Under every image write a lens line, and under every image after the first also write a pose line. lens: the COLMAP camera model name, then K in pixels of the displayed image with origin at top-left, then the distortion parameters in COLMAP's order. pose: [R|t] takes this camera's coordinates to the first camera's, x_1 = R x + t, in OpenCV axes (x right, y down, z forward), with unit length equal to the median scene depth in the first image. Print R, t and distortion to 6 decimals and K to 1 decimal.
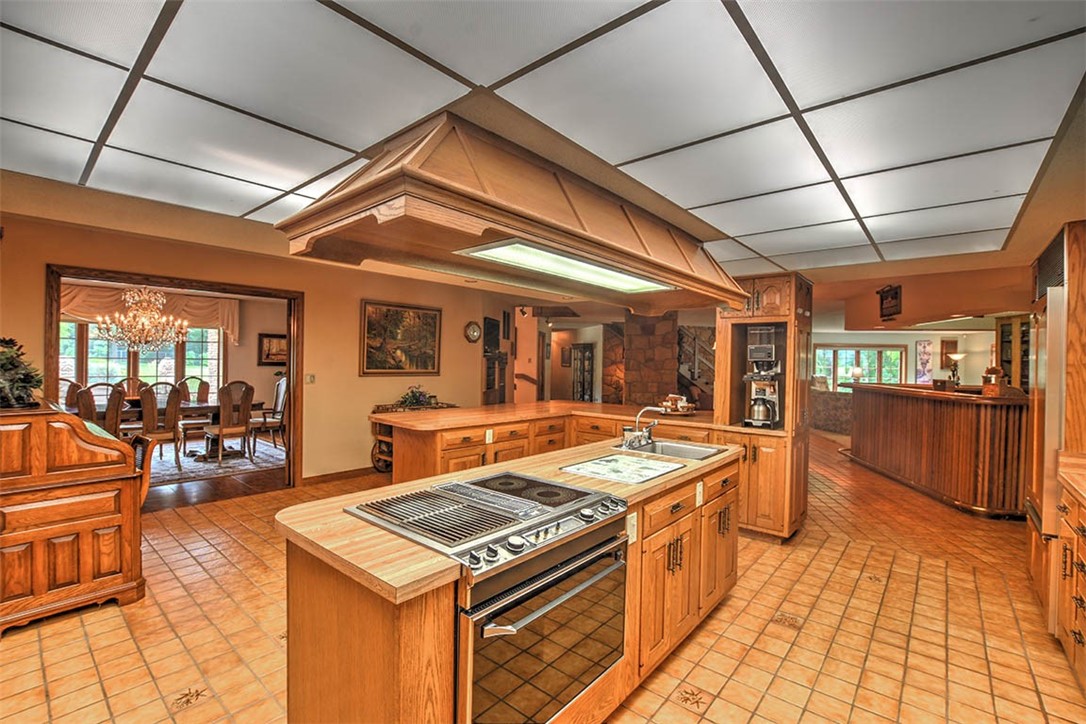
lens RADIAL K [[475.1, 0, 548.4], [0, 475.1, 363.2], [0, 0, 1]] dist [-0.018900, -0.000071]
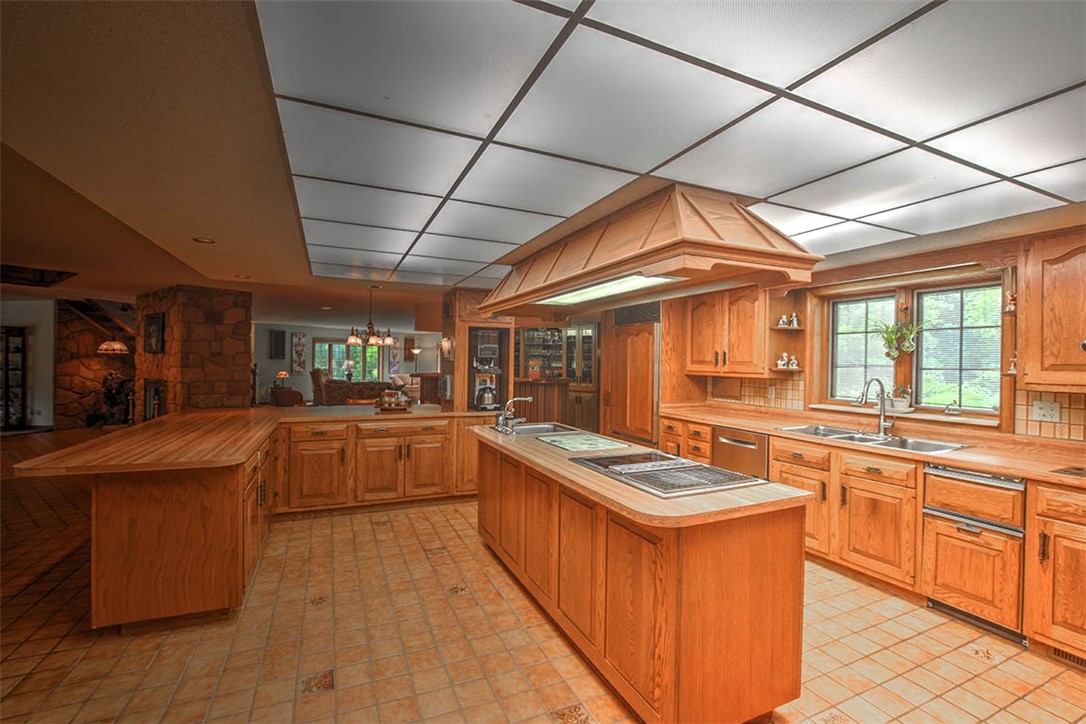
lens RADIAL K [[475.1, 0, 549.3], [0, 475.1, 364.4], [0, 0, 1]] dist [-0.018900, -0.000071]
pose [[0.426222, -0.017420, 0.904451, -0.275411], [-0.000872, 0.999806, 0.019667, -0.005318], [-0.904618, -0.009171, 0.426124, 0.136192]]
